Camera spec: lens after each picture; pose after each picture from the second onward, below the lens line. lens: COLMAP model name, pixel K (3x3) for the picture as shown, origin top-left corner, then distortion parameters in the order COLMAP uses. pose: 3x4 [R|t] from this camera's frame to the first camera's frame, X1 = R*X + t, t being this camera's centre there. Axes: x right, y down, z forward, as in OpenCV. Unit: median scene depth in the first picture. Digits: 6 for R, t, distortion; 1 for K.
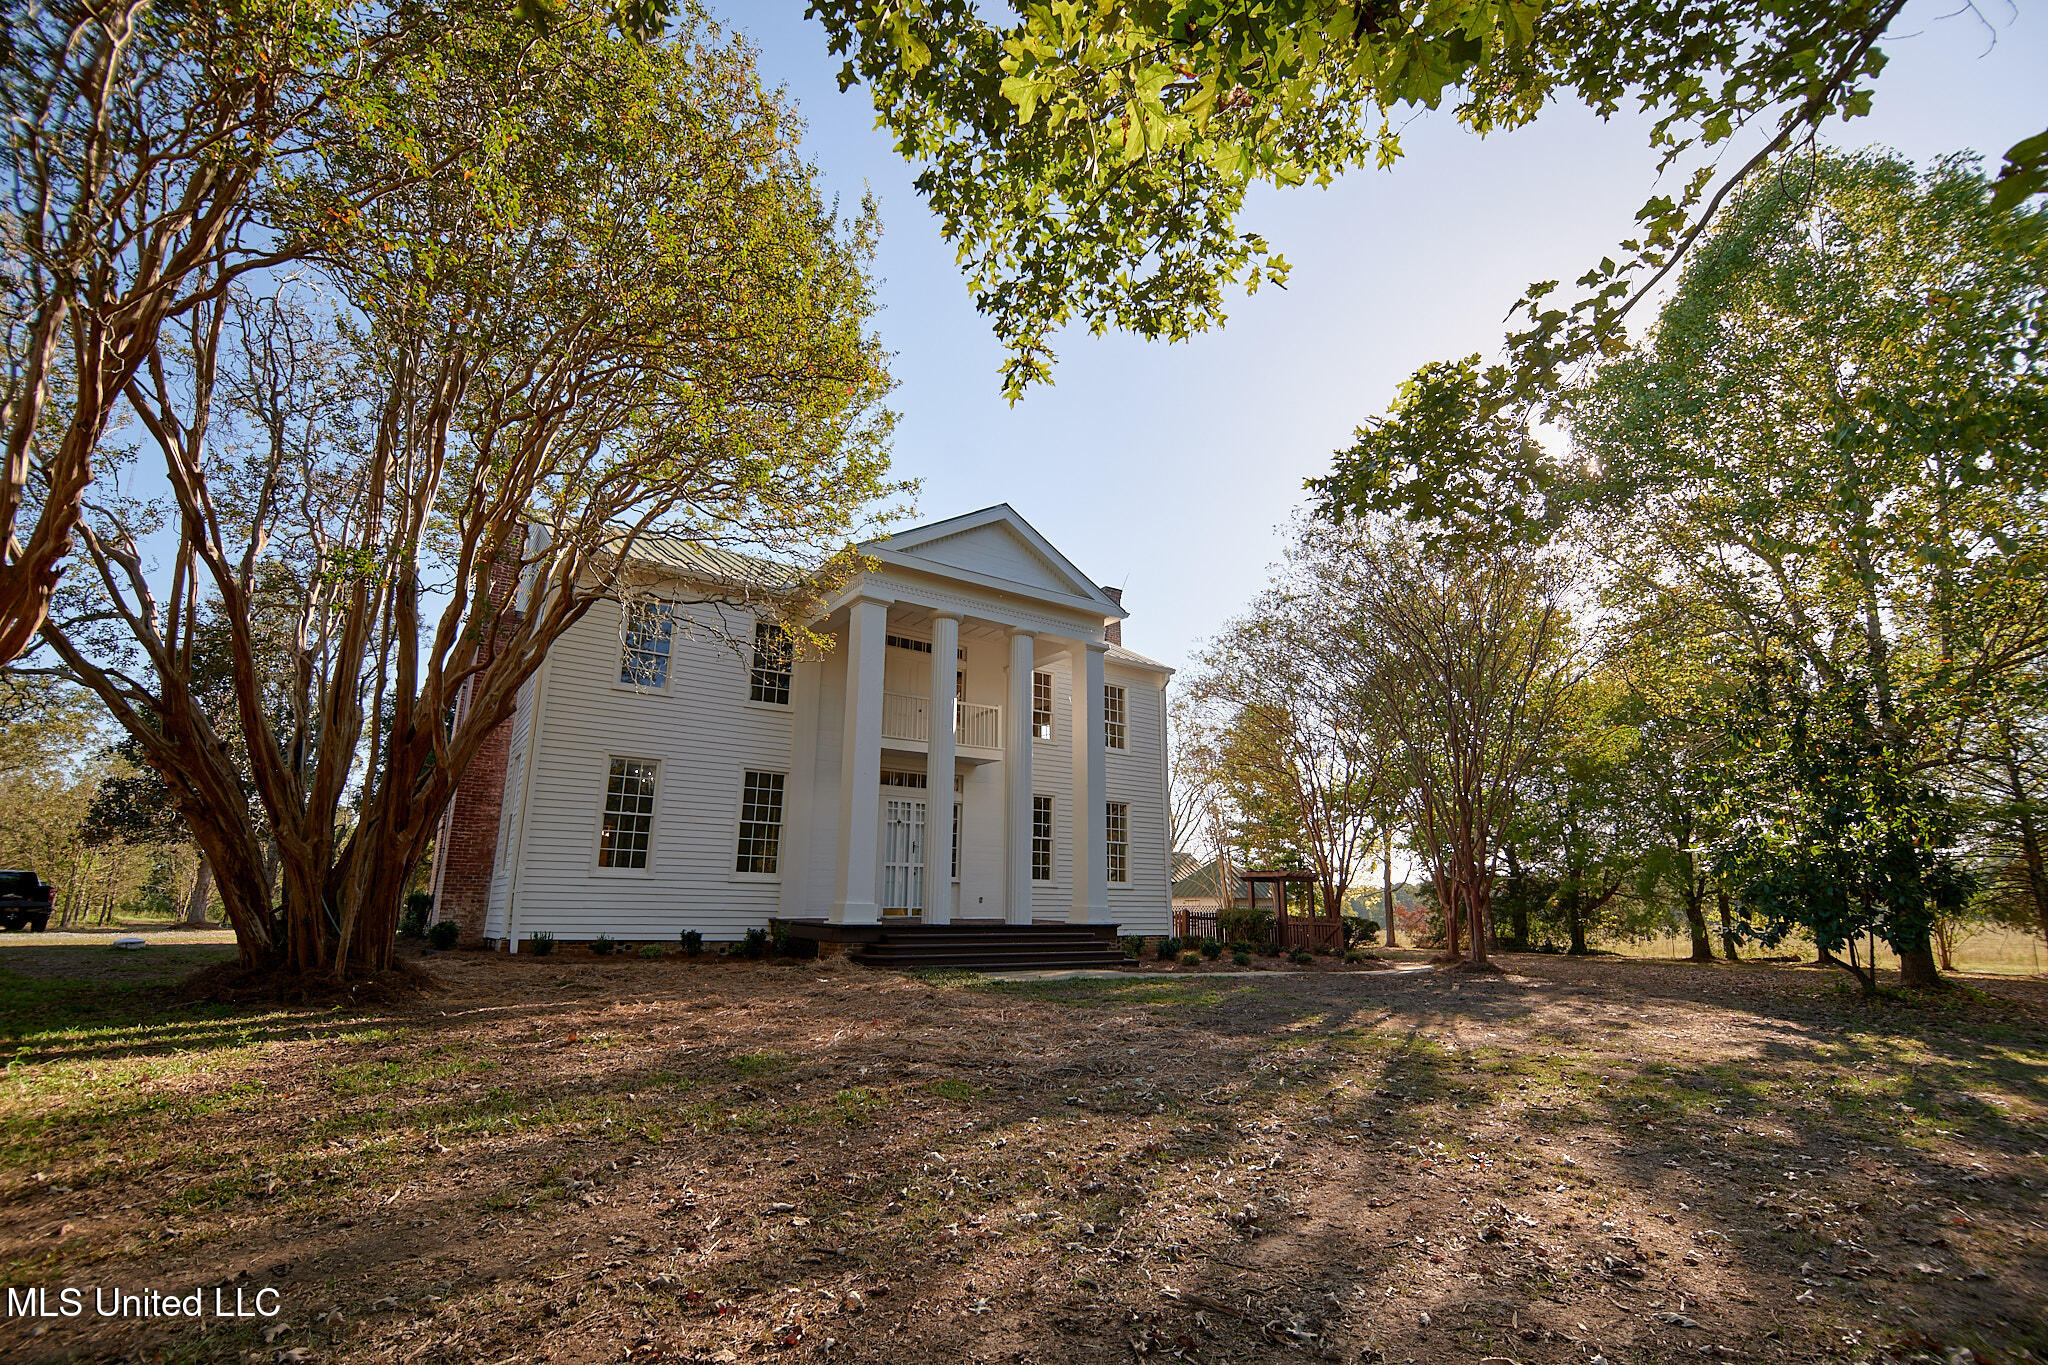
lens RADIAL K [[952.3, 0, 999.2], [0, 952.3, 704.8], [0, 0, 1]] dist [-0.009374, -0.000366]
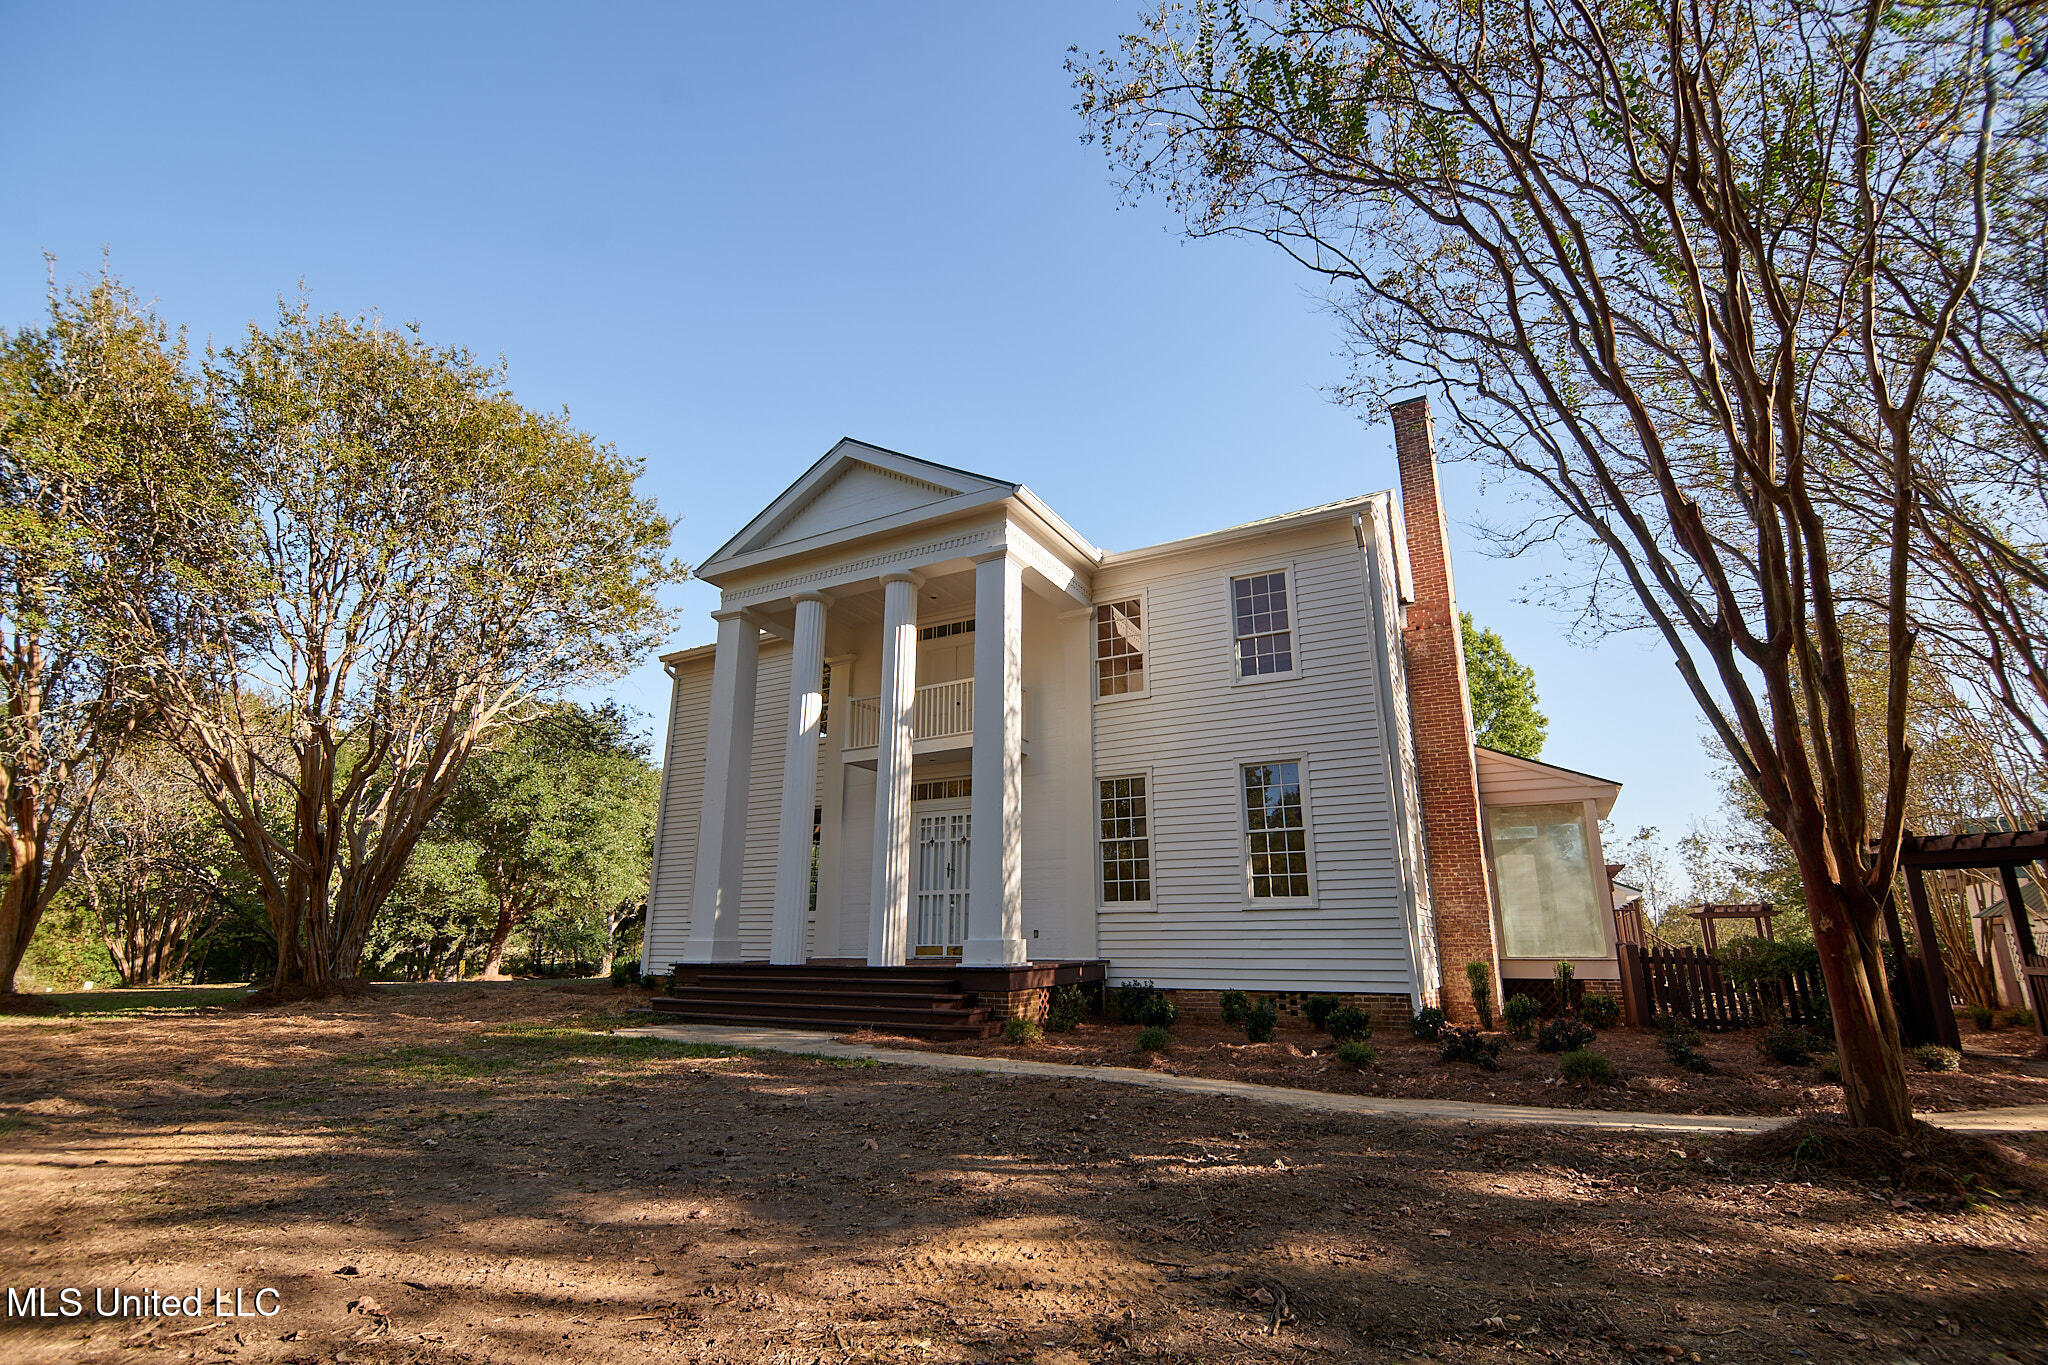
lens RADIAL K [[899.7, 0, 1019.1], [0, 899.7, 700.4], [0, 0, 1]] dist [-0.022750, -0.000751]
pose [[0.448480, -0.234161, -0.862574, 0.626634], [0.198500, 0.967065, -0.159320, 0.141581], [0.871472, -0.099769, 0.480190, 0.689677]]
